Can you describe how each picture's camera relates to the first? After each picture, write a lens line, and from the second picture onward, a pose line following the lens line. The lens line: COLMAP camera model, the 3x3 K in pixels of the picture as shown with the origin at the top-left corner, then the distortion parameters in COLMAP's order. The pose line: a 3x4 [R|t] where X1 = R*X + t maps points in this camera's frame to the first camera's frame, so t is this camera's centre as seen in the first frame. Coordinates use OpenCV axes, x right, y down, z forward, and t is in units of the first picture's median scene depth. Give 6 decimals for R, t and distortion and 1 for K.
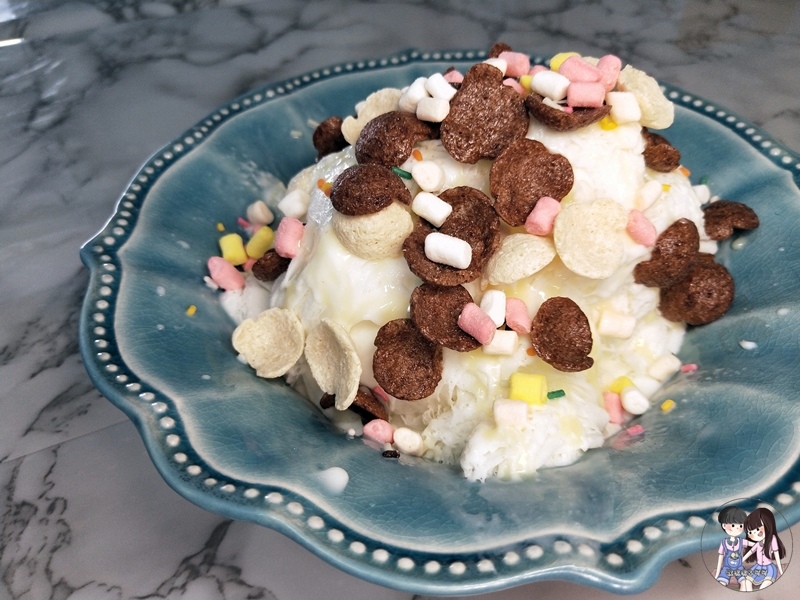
lens RADIAL K [[627.3, 0, 400.0], [0, 627.3, 300.0], [0, 0, 1]] dist [-0.018063, 0.005030]
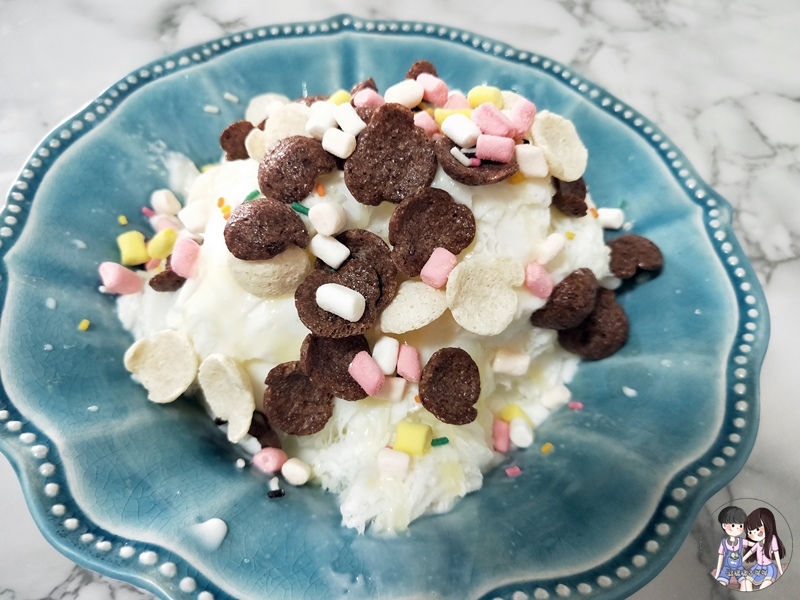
lens RADIAL K [[627.3, 0, 400.0], [0, 627.3, 300.0], [0, 0, 1]] dist [-0.018063, 0.005030]
pose [[0.995176, 0.055083, 0.081181, 0.081119], [-0.067560, 0.984806, 0.159977, -0.225744], [-0.071135, -0.164690, 0.983777, 0.018159]]
